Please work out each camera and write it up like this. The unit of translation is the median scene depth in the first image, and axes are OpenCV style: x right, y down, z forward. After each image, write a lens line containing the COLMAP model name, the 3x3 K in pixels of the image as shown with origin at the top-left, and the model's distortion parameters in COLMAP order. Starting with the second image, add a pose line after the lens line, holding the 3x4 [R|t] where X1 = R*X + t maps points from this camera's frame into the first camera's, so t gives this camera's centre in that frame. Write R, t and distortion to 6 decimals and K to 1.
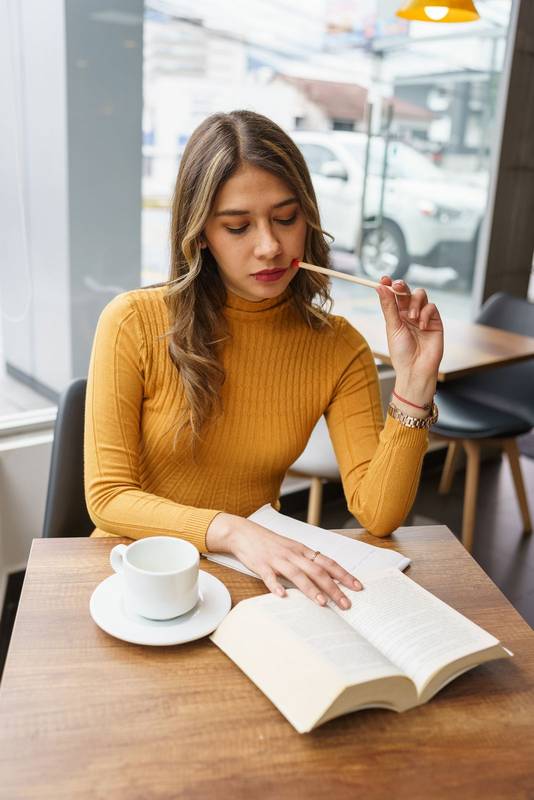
lens RADIAL K [[764.8, 0, 264.2], [0, 764.8, 399.9], [0, 0, 1]] dist [-0.128678, 0.175927]
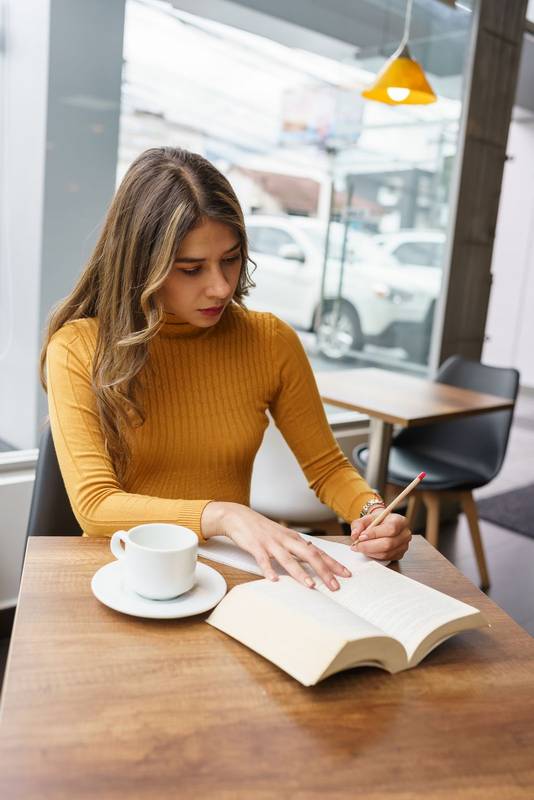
lens RADIAL K [[764.8, 0, 264.2], [0, 764.8, 399.9], [0, 0, 1]] dist [-0.128678, 0.175927]
pose [[0.997674, 0.022057, 0.064498, -0.068645], [-0.014659, 0.993488, -0.112993, 0.136087], [-0.066570, 0.111785, 0.991500, -0.077952]]
